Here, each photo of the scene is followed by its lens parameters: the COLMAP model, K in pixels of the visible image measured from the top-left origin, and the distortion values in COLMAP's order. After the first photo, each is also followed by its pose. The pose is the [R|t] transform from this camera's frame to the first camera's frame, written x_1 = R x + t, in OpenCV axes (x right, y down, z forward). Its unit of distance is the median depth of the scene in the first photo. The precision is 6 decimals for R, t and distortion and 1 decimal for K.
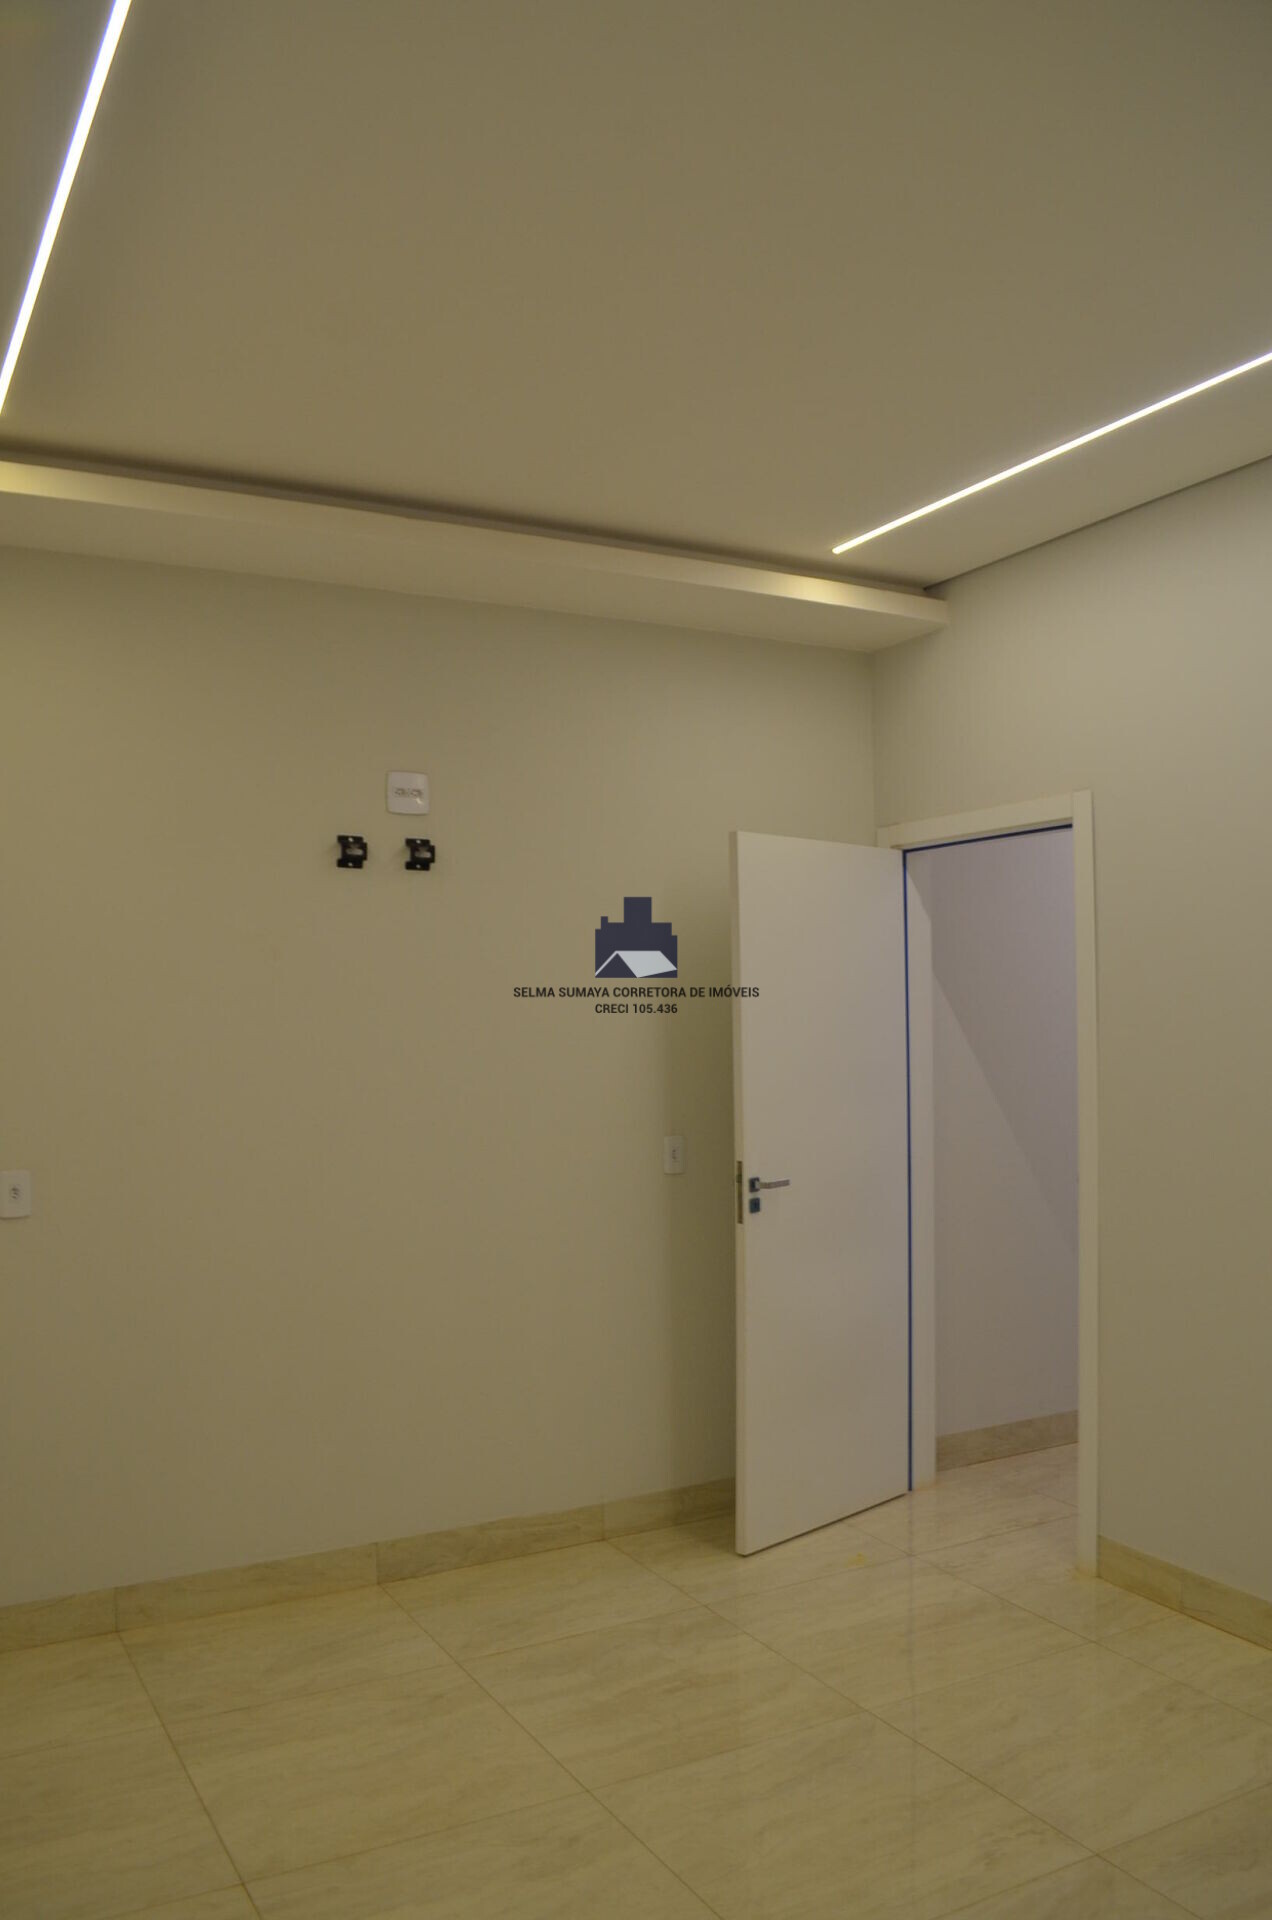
lens RADIAL K [[1501.0, 0, 639.9], [0, 1501.0, 968.6], [0, 0, 1]] dist [-0.080685, 0.009186]
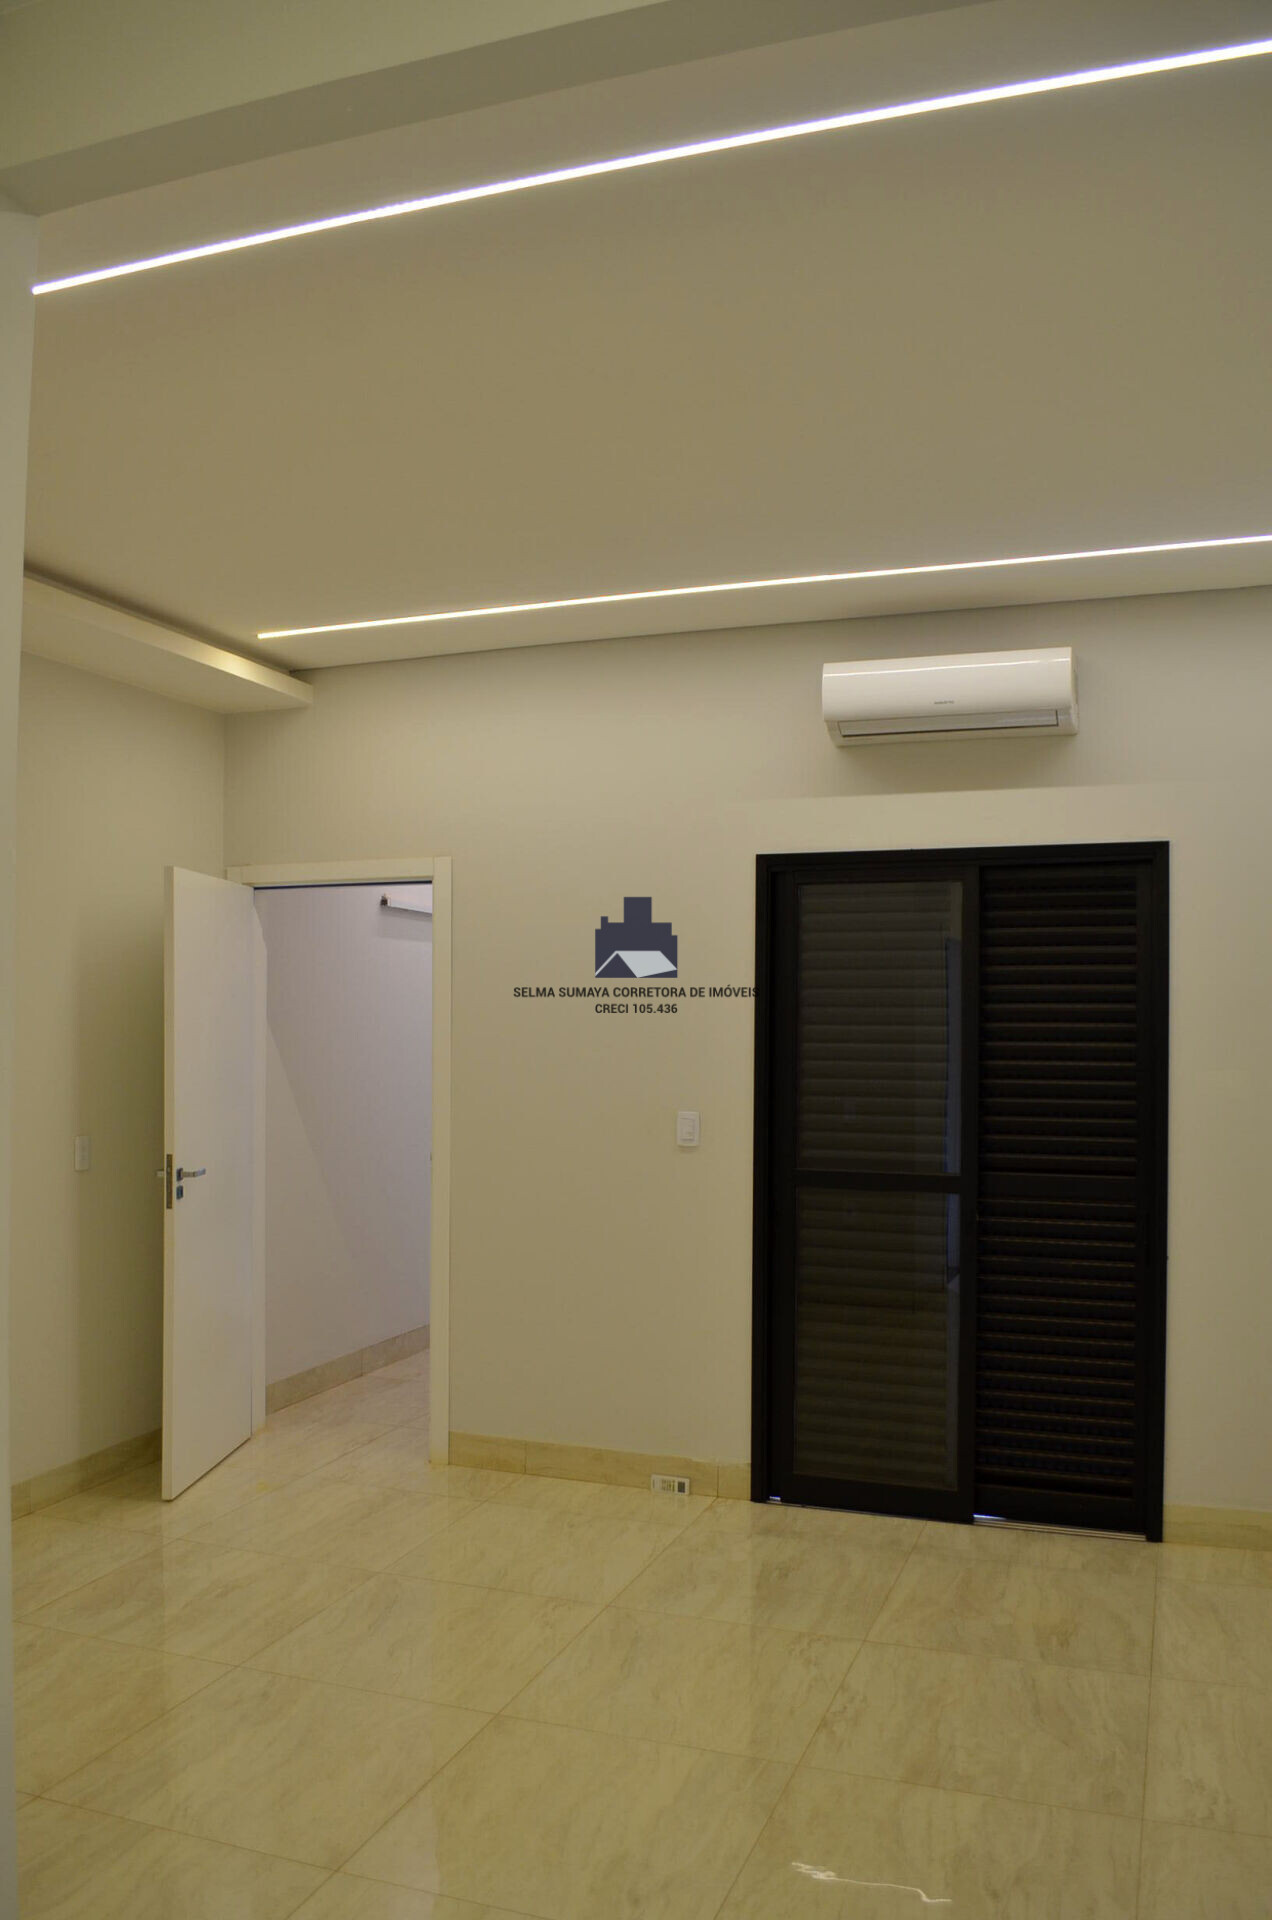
lens RADIAL K [[1501.0, 0, 627.4], [0, 1501.0, 957.5], [0, 0, 1]] dist [-0.080685, 0.009186]
pose [[0.759911, 0.037771, 0.648929, -0.409606], [-0.026721, 0.999282, -0.026872, -0.000679], [-0.649478, 0.003081, 0.760374, -0.091987]]
